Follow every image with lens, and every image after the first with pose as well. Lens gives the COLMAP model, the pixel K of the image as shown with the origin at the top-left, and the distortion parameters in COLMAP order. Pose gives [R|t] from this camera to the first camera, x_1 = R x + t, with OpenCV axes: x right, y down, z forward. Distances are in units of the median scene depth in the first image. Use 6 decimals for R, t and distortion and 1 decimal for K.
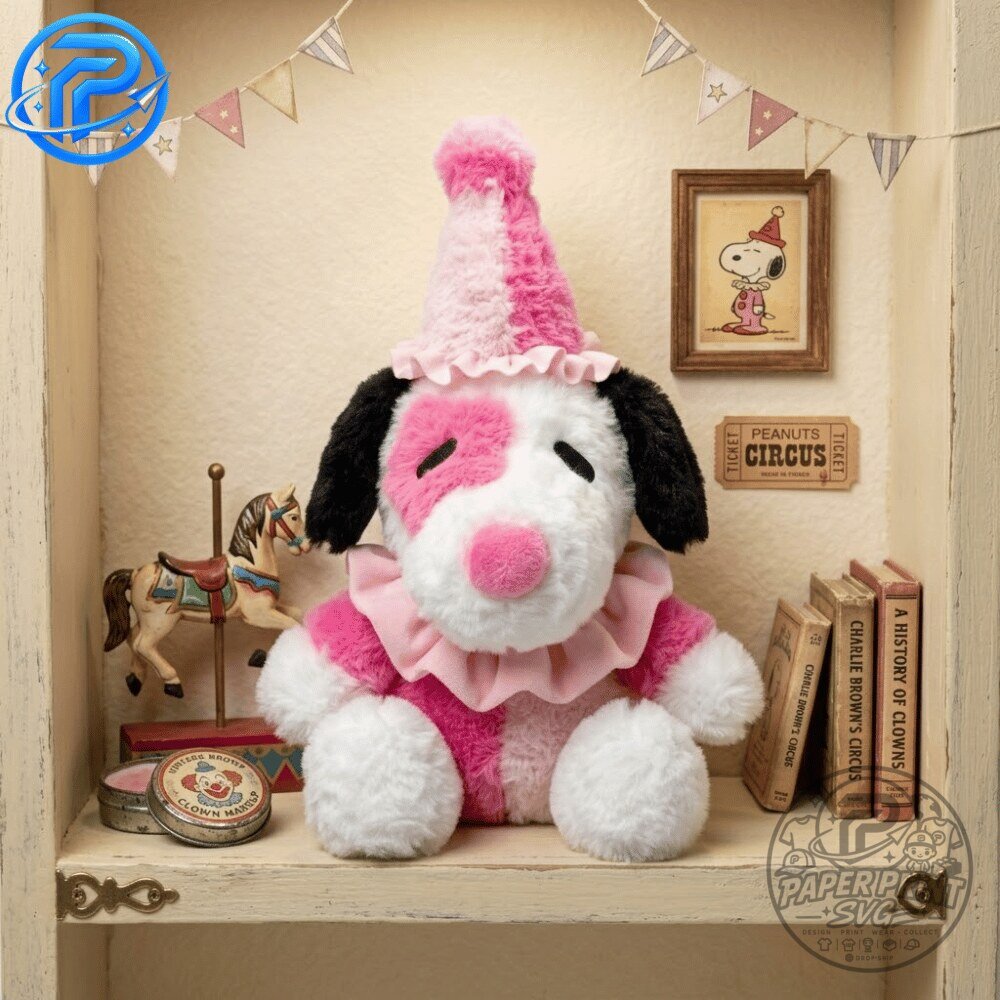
lens RADIAL K [[2496.1, 0, 499.9], [0, 2496.1, 523.5], [0, 0, 1]] dist [3.686425, 0.064517]
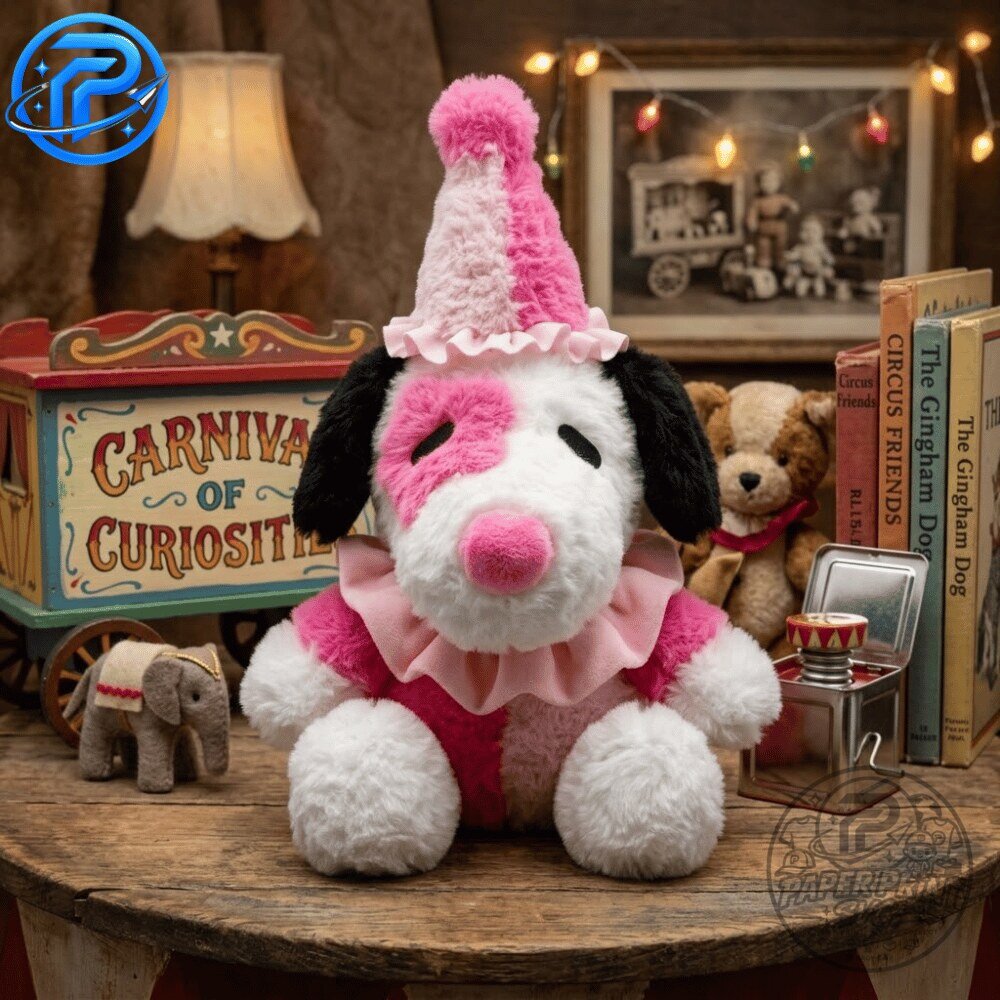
lens RADIAL K [[2238.1, 0, 499.3], [0, 2238.1, 483.6], [0, 0, 1]] dist [3.273927, 0.077199]
pose [[0.999989, -0.002308, 0.004007, -0.003746], [0.002376, 0.999853, -0.016973, 0.003494], [-0.003968, 0.016982, 0.999848, 0.156861]]
